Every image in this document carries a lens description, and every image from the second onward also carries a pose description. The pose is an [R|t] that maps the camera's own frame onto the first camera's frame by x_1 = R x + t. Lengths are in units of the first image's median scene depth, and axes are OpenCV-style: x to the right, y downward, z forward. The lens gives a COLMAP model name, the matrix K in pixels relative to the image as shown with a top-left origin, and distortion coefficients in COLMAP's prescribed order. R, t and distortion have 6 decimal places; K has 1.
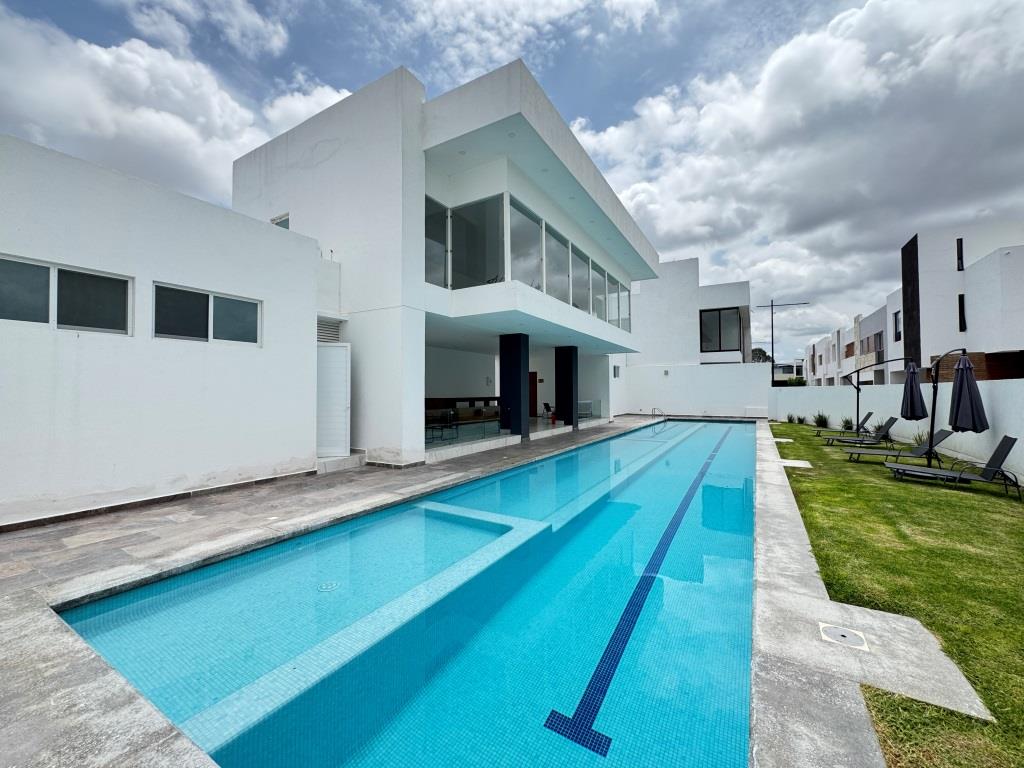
lens RADIAL K [[407.7, 0, 510.6], [0, 407.7, 372.6], [0, 0, 1]] dist [-0.002563, 0.000406]
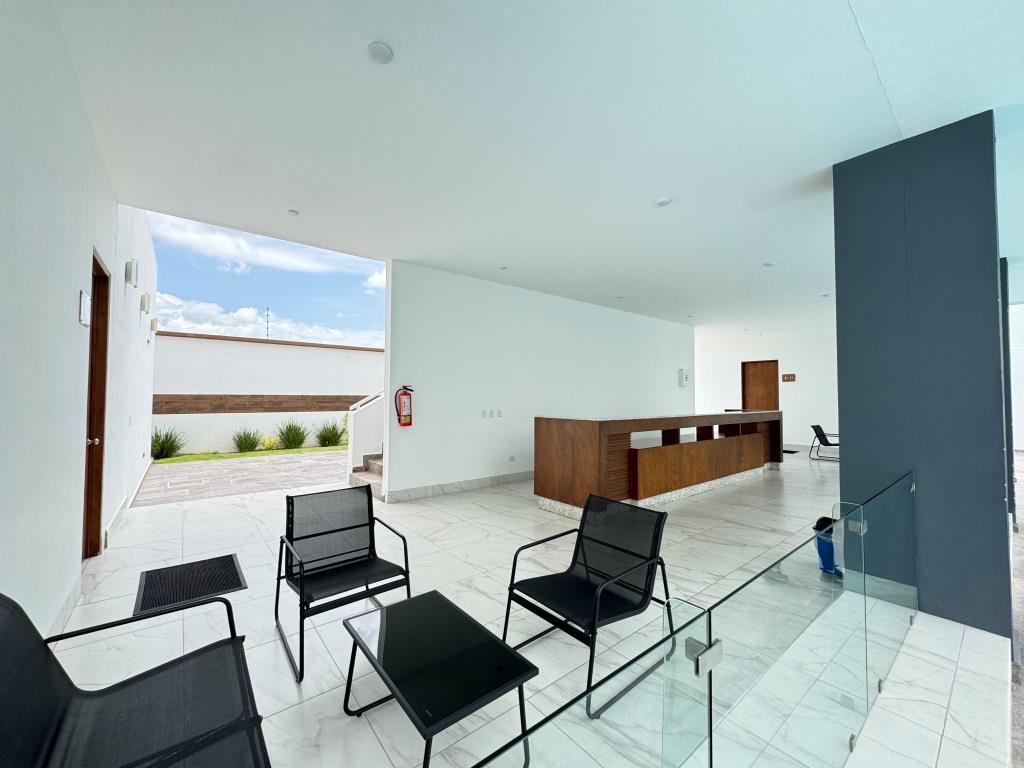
lens RADIAL K [[409.8, 0, 512.0], [0, 409.8, 384.0], [0, 0, 1]] dist [0.000125, 0.000467]
pose [[0.939377, -0.003773, -0.342867, -0.167030], [0.009331, 0.999850, 0.014561, 0.041721], [0.342760, -0.016878, 0.939271, 1.004991]]
